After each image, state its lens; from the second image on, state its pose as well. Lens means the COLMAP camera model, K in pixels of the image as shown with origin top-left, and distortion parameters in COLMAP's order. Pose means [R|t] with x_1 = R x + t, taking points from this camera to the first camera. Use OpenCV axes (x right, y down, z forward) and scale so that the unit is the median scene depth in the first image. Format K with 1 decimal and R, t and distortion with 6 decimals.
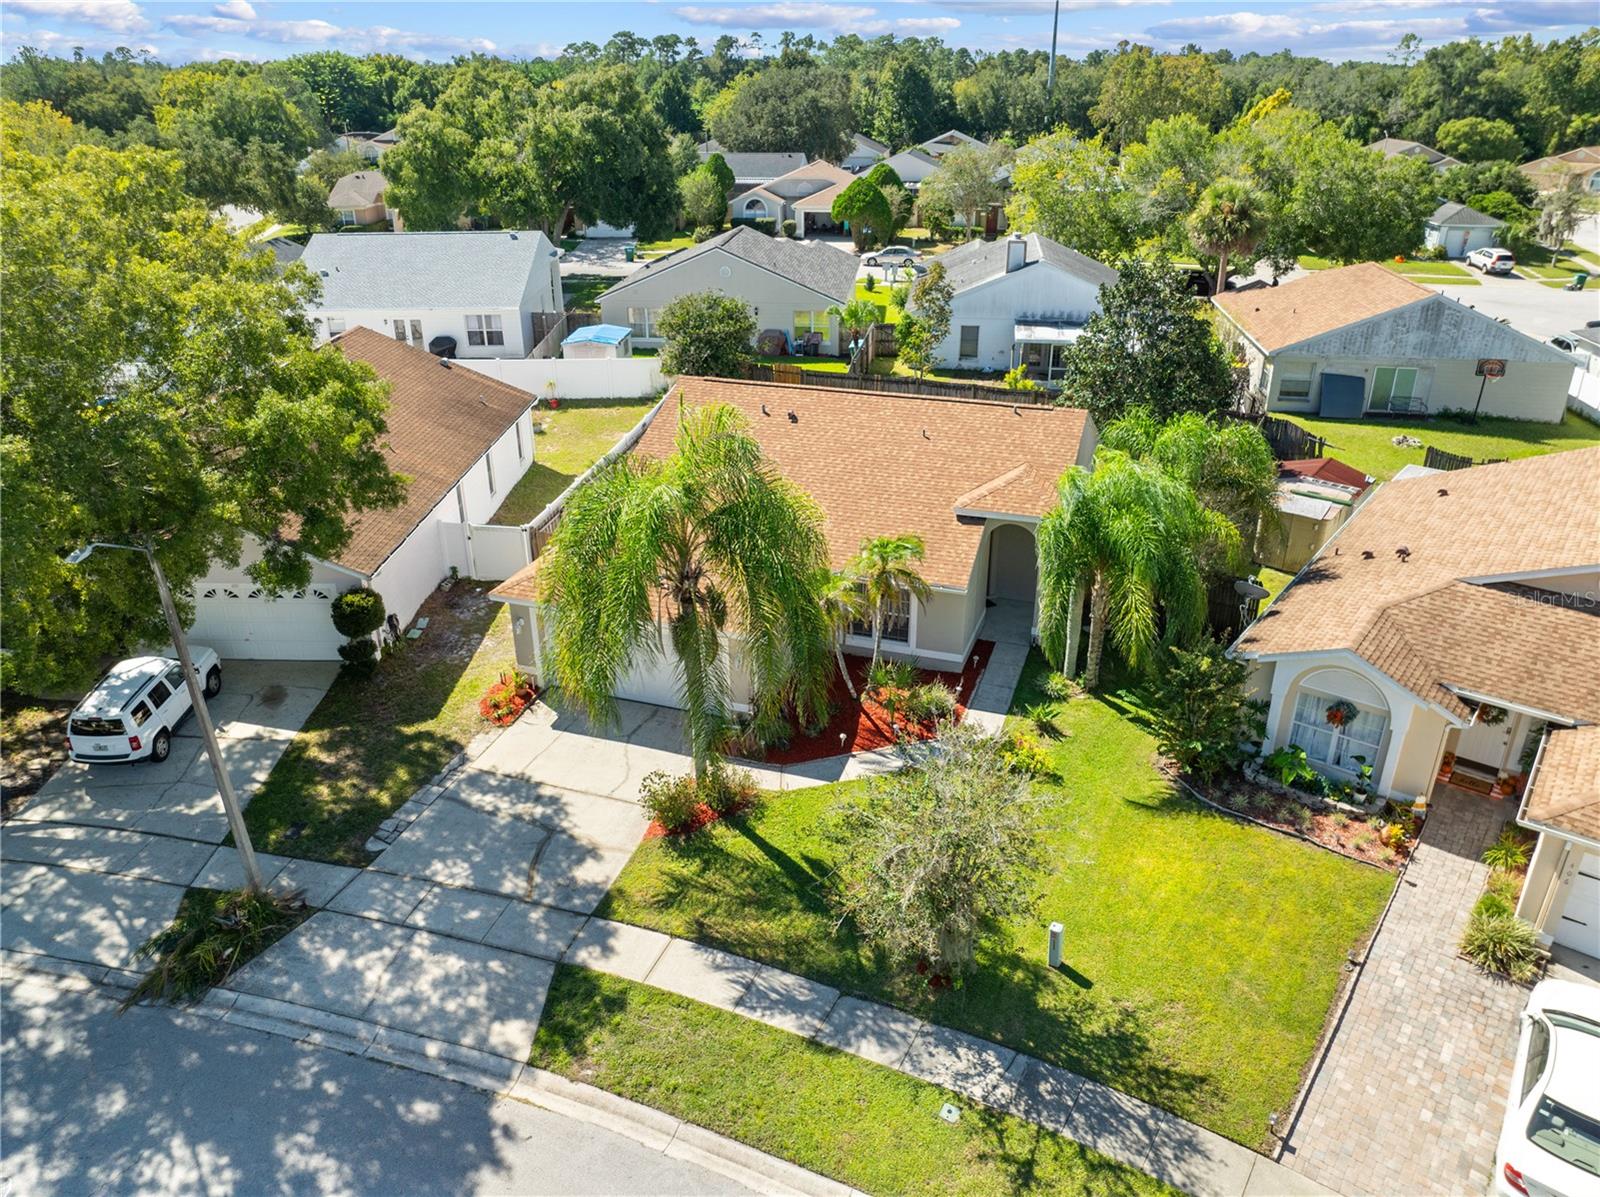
lens RADIAL K [[1139.6, 0, 809.5], [0, 1139.6, 600.9], [0, 0, 1]] dist [-0.043650, 0.017468]
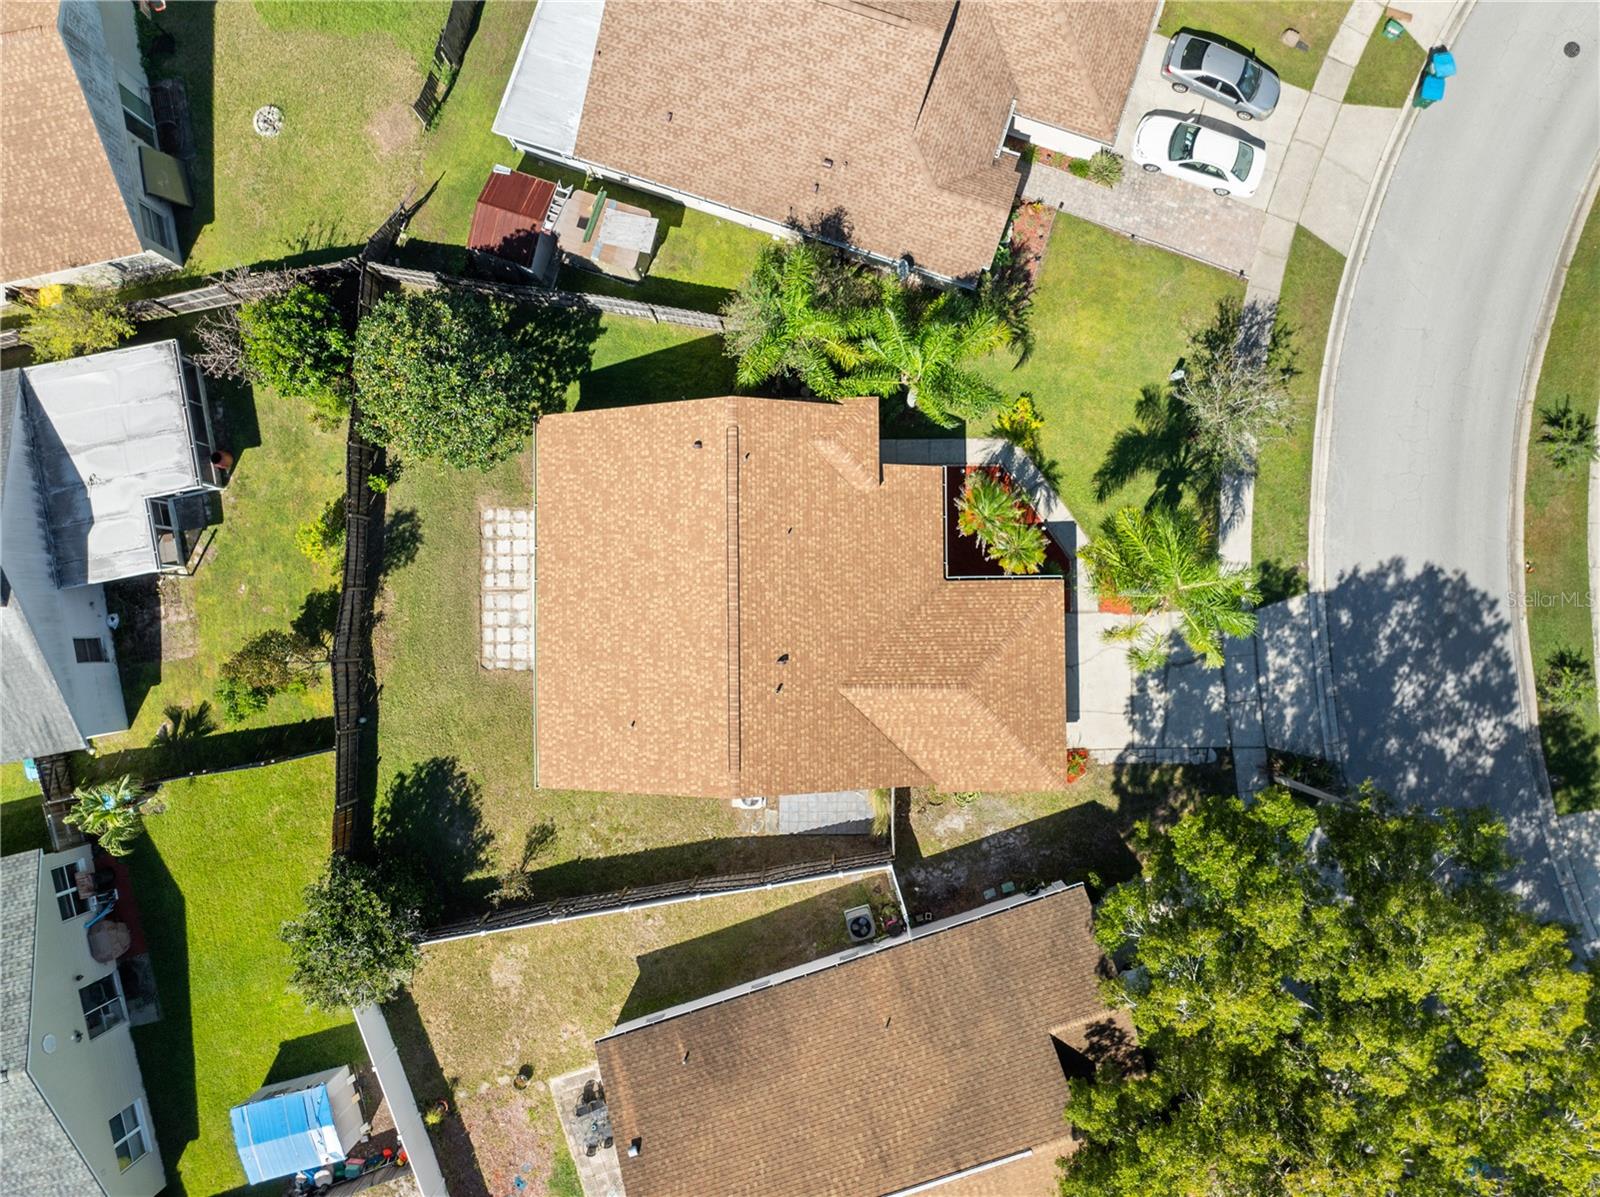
lens RADIAL K [[1139.6, 0, 798.5], [0, 1139.6, 596.5], [0, 0, 1]] dist [-0.043650, 0.017468]
pose [[-0.337101, -0.940959, 0.030971, 0.004610], [0.414489, -0.118795, 0.902267, -1.425973], [-0.845317, 0.316993, 0.430063, 0.626132]]
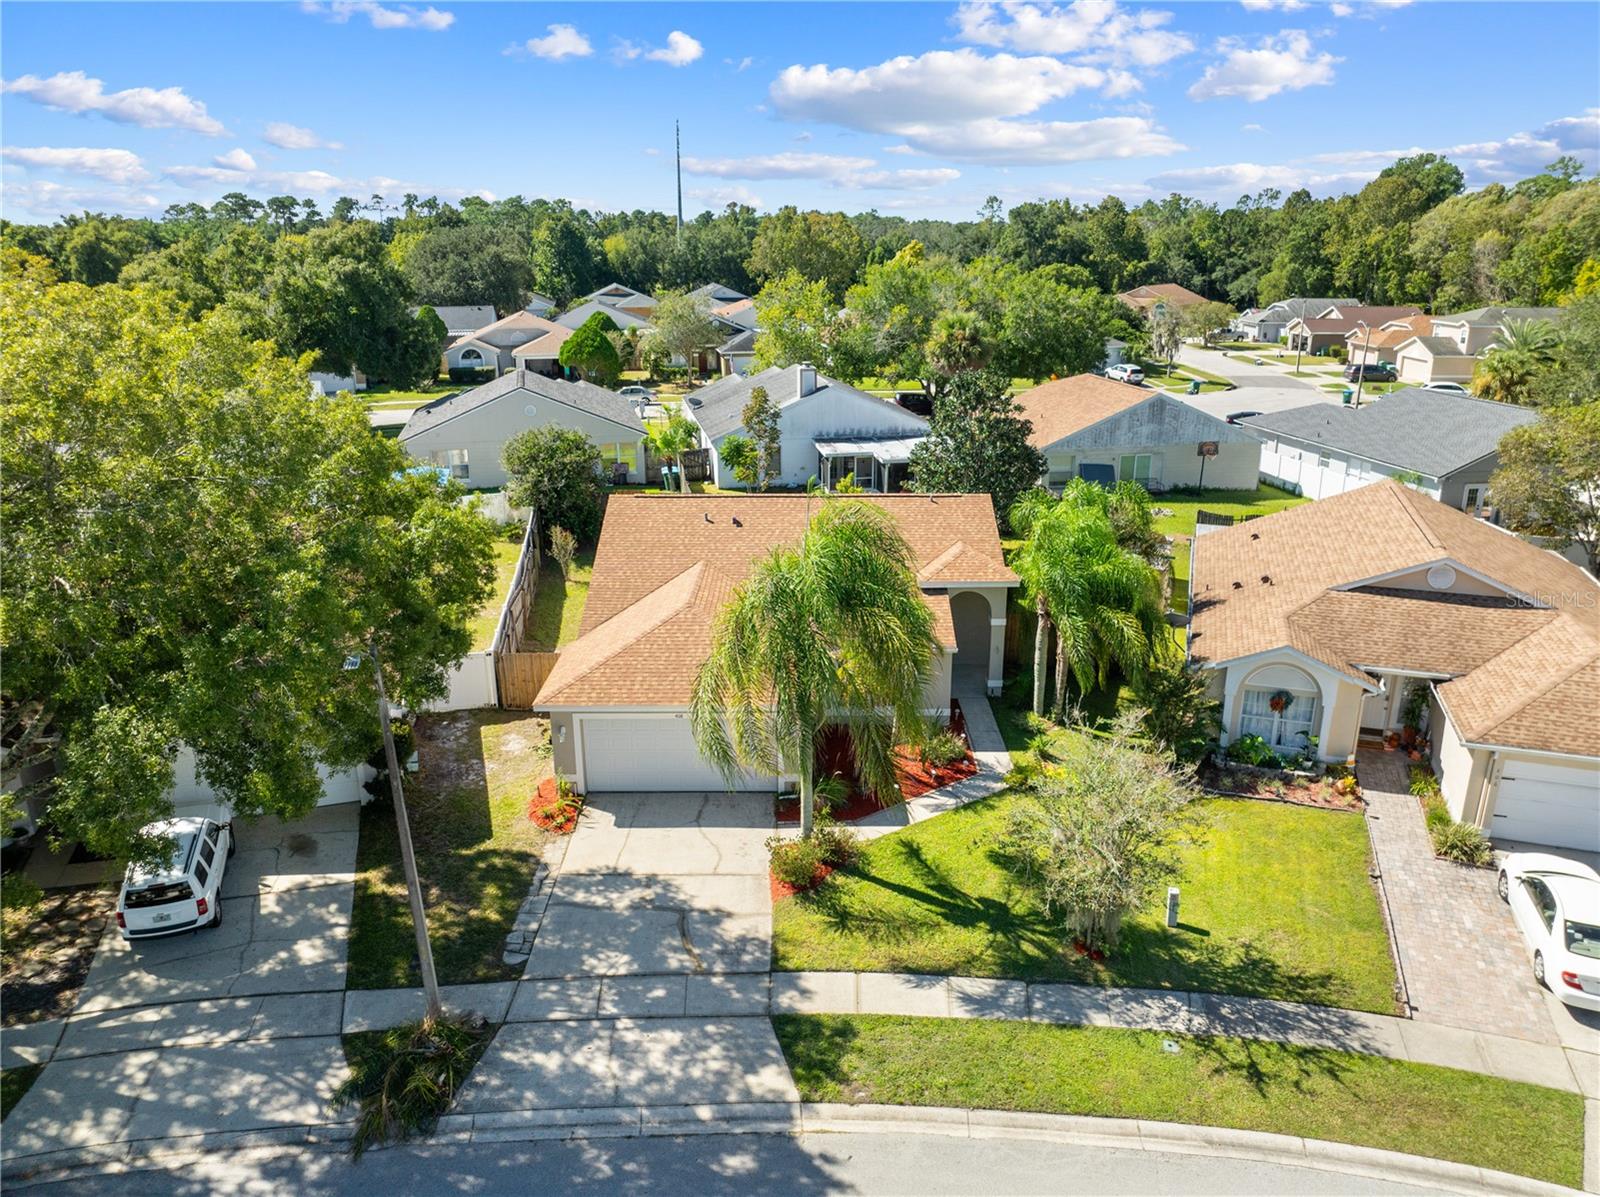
lens RADIAL K [[1139.6, 0, 810.4], [0, 1139.6, 601.2], [0, 0, 1]] dist [-0.043650, 0.017468]
pose [[0.943751, -0.100521, 0.315008, -0.369893], [0.138838, 0.985089, -0.101606, 0.040823], [-0.300097, 0.139626, 0.943635, -0.044180]]
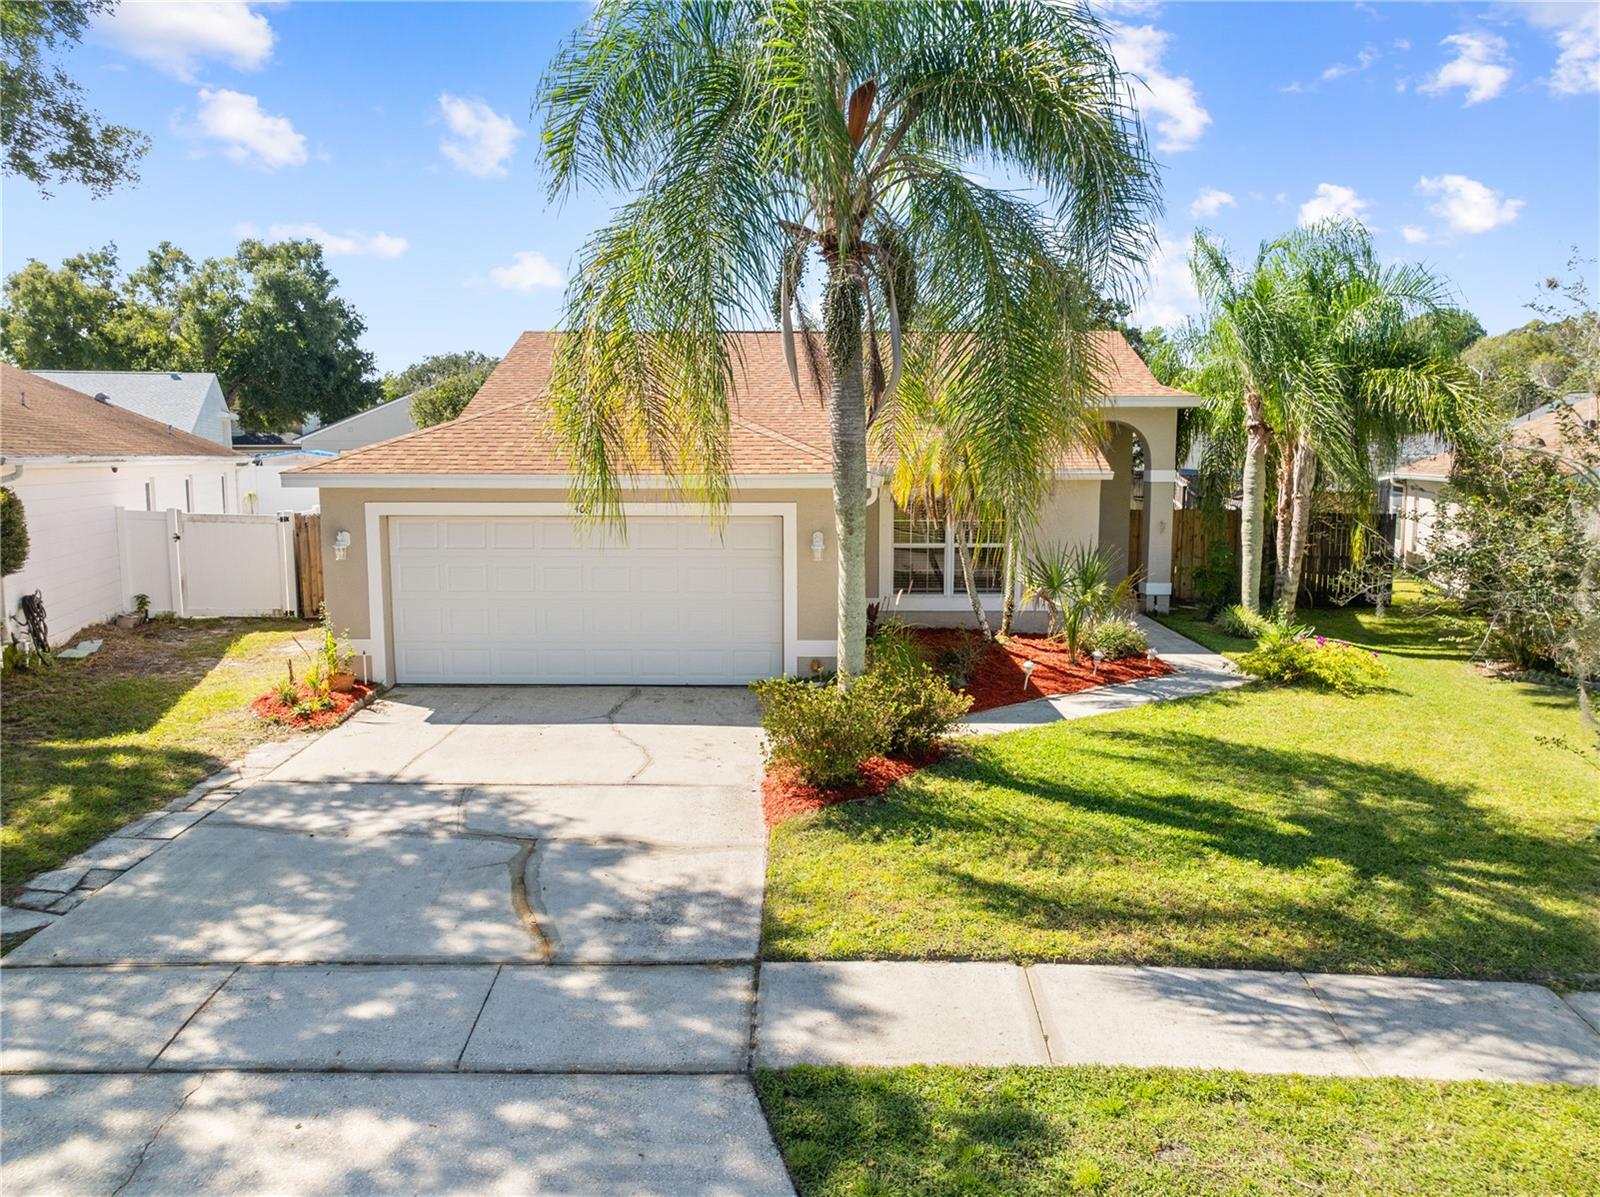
lens RADIAL K [[1139.6, 0, 799.3], [0, 1139.6, 585.9], [0, 0, 1]] dist [-0.043650, 0.017468]
pose [[0.949859, -0.034142, 0.310809, -0.227712], [0.131411, 0.945561, -0.297734, 0.222522], [-0.283723, 0.323649, 0.902636, 0.527924]]
